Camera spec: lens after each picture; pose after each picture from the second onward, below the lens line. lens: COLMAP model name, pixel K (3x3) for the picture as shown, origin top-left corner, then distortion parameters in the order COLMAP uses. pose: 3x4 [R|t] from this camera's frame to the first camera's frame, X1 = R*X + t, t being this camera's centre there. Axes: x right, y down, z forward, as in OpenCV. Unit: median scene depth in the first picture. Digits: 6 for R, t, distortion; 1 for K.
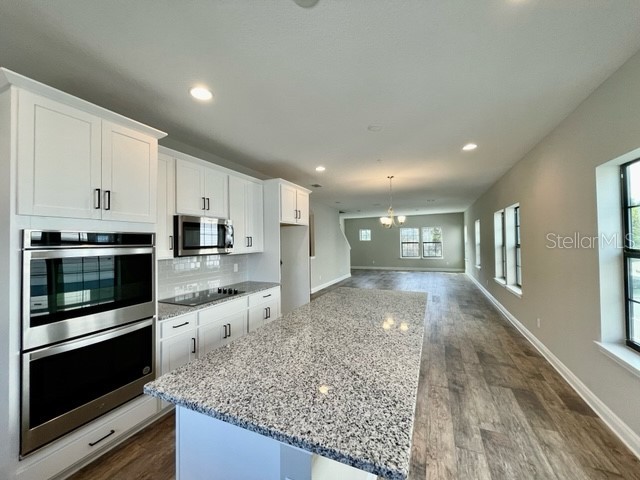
lens RADIAL K [[260.7, 0, 318.2], [0, 260.7, 236.1], [0, 0, 1]] dist [-0.002891, 0.001571]
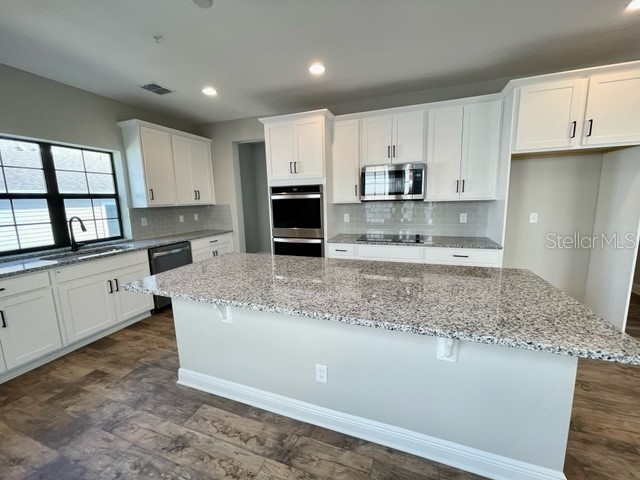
lens RADIAL K [[260.7, 0, 319.4], [0, 260.7, 239.9], [0, 0, 1]] dist [-0.002891, 0.001571]
pose [[0.052791, 0.167296, -0.984492, 0.909016], [0.049704, 0.984205, 0.169912, 0.047370], [0.997368, -0.057903, 0.043642, 0.910024]]
